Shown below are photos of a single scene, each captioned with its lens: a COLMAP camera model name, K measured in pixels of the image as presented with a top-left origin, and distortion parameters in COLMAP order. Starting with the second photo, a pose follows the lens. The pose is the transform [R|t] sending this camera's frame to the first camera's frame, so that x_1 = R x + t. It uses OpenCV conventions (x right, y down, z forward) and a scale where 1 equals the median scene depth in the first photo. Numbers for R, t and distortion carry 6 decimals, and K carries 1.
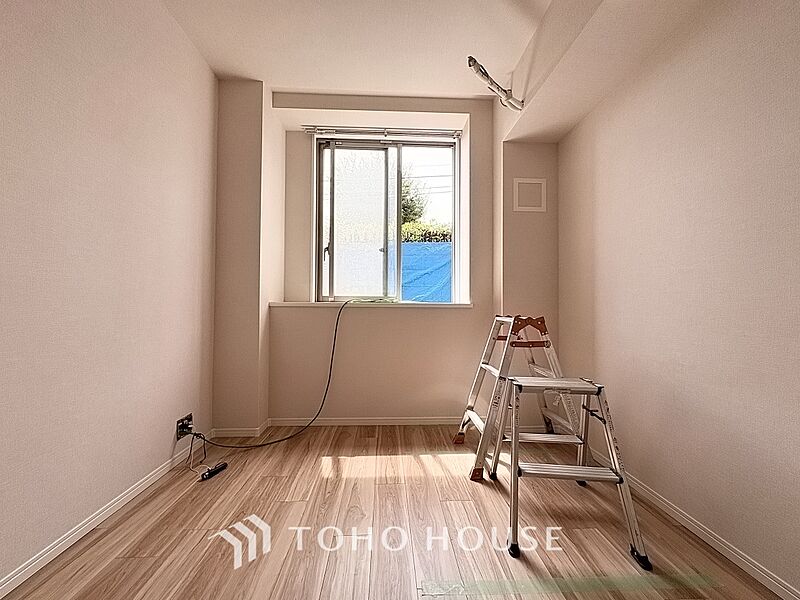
lens RADIAL K [[319.6, 0, 400.3], [0, 319.6, 301.7], [0, 0, 1]] dist [-0.000029, 0.000257]
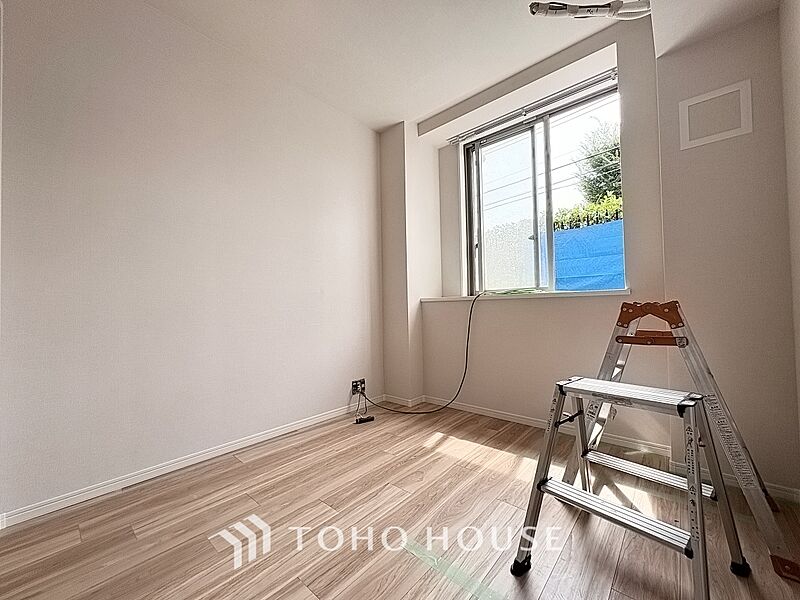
lens RADIAL K [[319.6, 0, 399.8], [0, 319.6, 300.9], [0, 0, 1]] dist [-0.000029, 0.000257]
pose [[0.715886, -0.036388, -0.697268, 0.406382], [0.035718, 0.999242, -0.015476, 0.028979], [0.697303, -0.013826, 0.716643, 0.088244]]
